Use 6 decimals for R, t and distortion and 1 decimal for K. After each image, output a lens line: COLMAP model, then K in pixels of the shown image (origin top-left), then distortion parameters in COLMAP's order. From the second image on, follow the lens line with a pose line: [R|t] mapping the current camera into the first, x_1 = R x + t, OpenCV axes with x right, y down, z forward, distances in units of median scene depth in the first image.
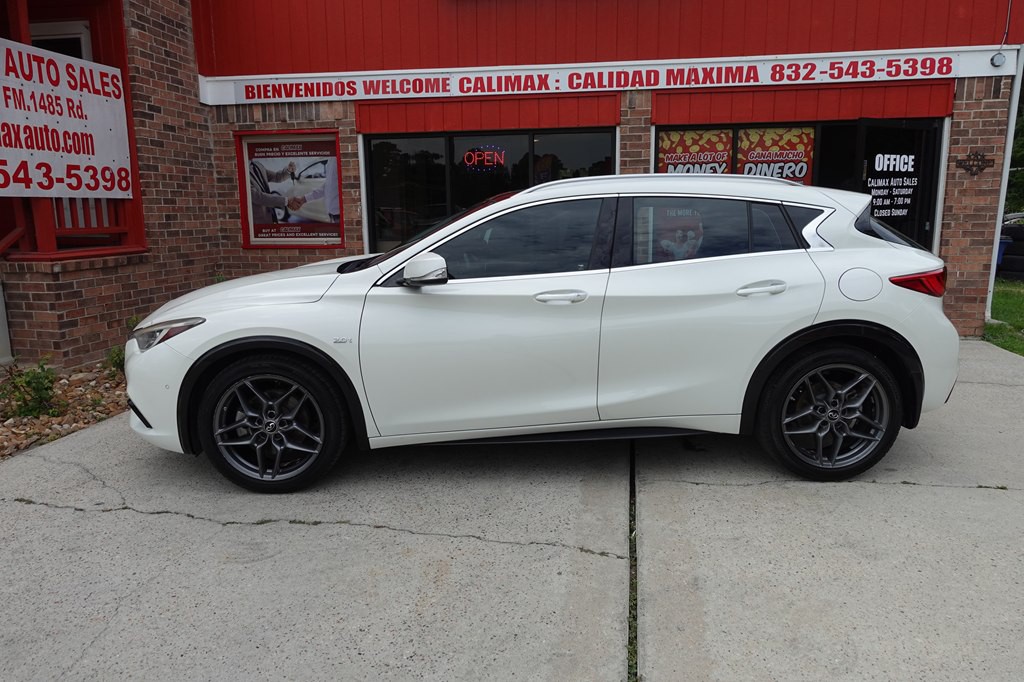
lens RADIAL K [[706.0, 0, 513.2], [0, 706.0, 339.9], [0, 0, 1]] dist [0.001267, -0.002392]
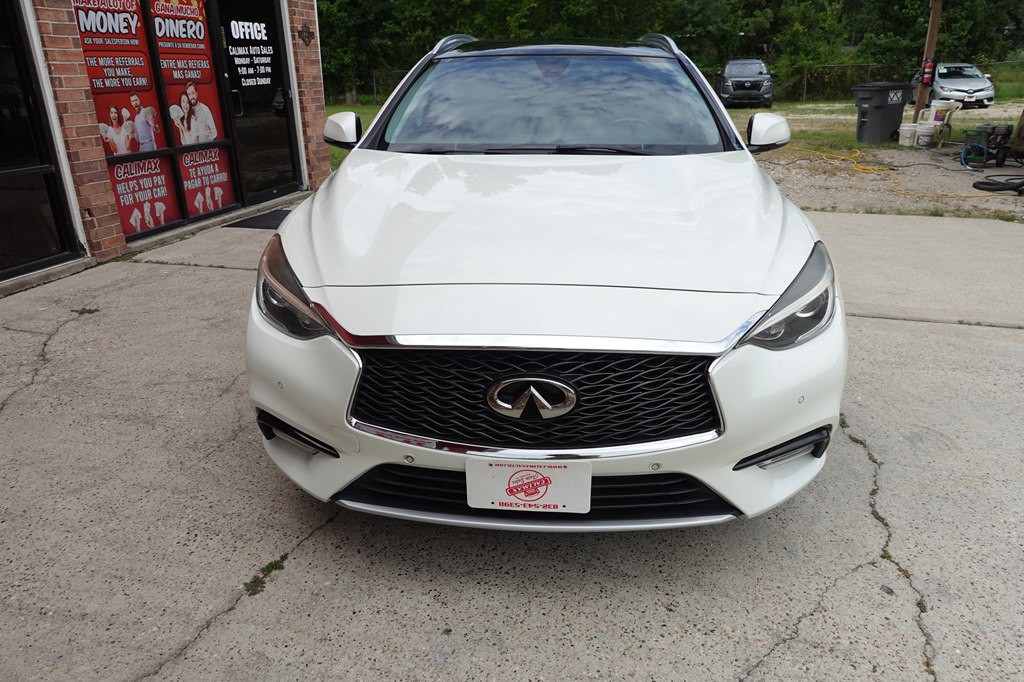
lens RADIAL K [[706.0, 0, 515.7], [0, 706.0, 337.4], [0, 0, 1]] dist [0.001267, -0.002392]
pose [[0.092121, -0.342394, 0.935029, -0.528519], [0.192376, 0.927451, 0.320666, -0.099208], [-0.976988, 0.150337, 0.151306, 0.575223]]
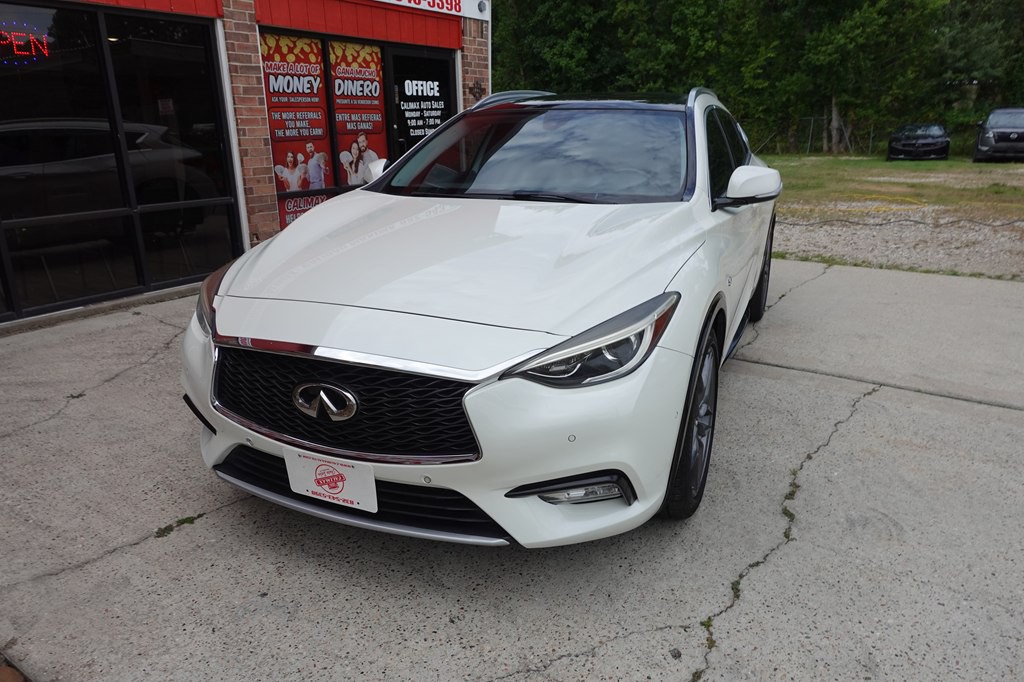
lens RADIAL K [[706.0, 0, 515.8], [0, 706.0, 337.0], [0, 0, 1]] dist [0.001267, -0.002392]
pose [[0.414448, -0.257152, 0.872987, -0.516844], [0.174636, 0.963894, 0.201022, -0.069276], [-0.893160, 0.069142, 0.444392, 0.414012]]
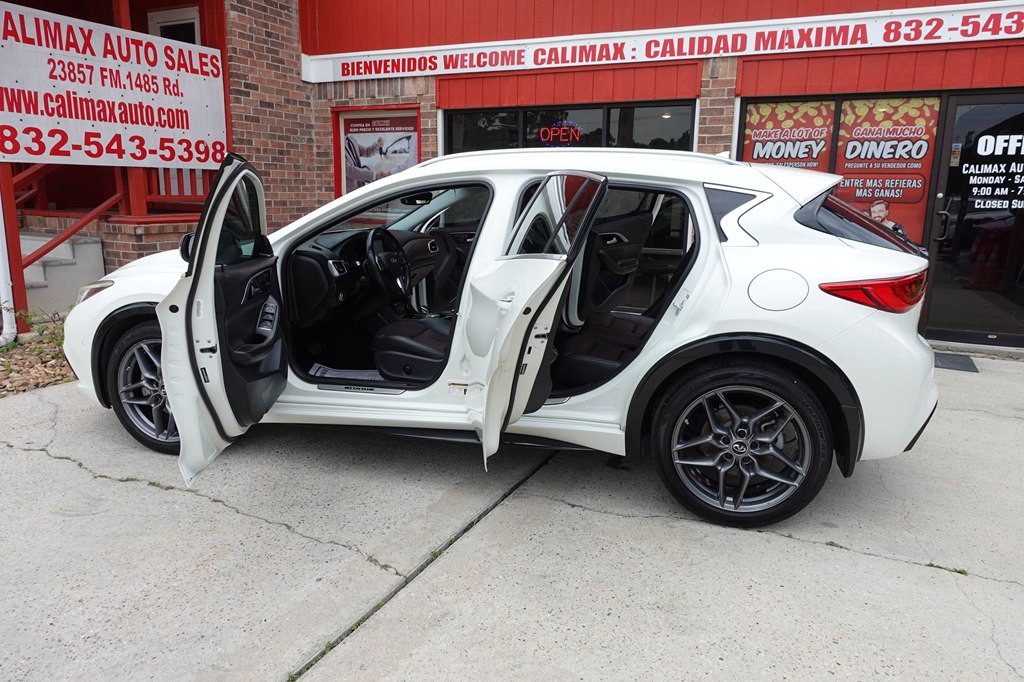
lens RADIAL K [[706.0, 0, 512.2], [0, 706.0, 338.4], [0, 0, 1]] dist [0.001267, -0.002392]
pose [[0.957048, 0.084075, -0.277471, 0.210290], [-0.077008, 0.996370, 0.036287, -0.014423], [0.279515, -0.013361, 0.960048, 0.073502]]
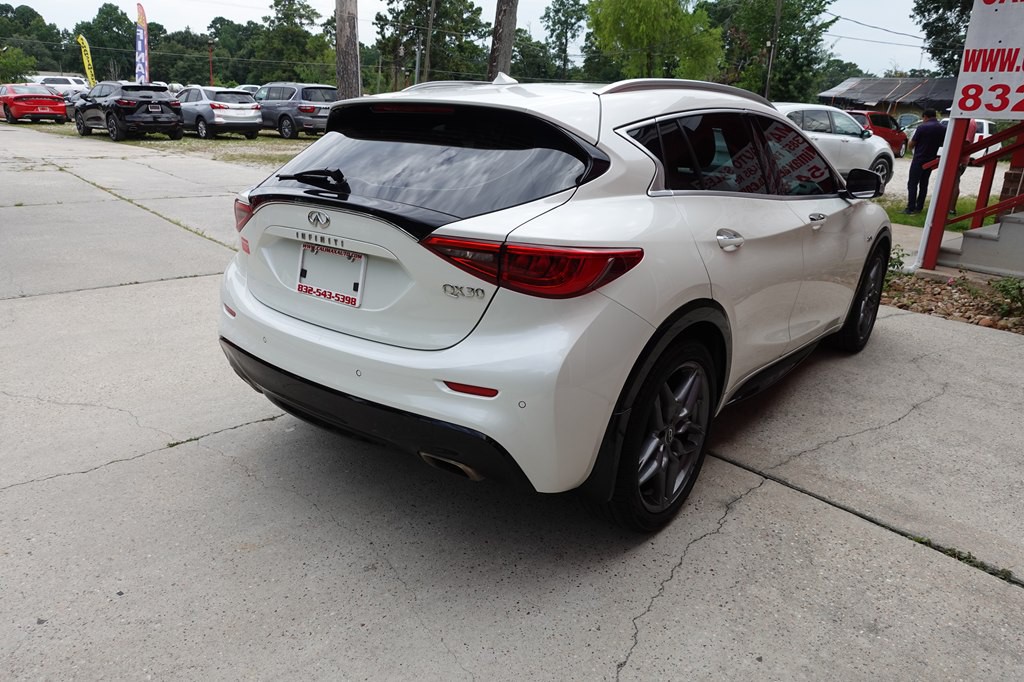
lens RADIAL K [[706.0, 0, 513.4], [0, 706.0, 332.8], [0, 0, 1]] dist [0.001267, -0.002392]
pose [[-0.639473, 0.216856, -0.737596, 0.516475], [-0.167943, 0.896823, 0.409271, -0.170944], [0.750246, 0.385592, -0.537075, 0.863186]]
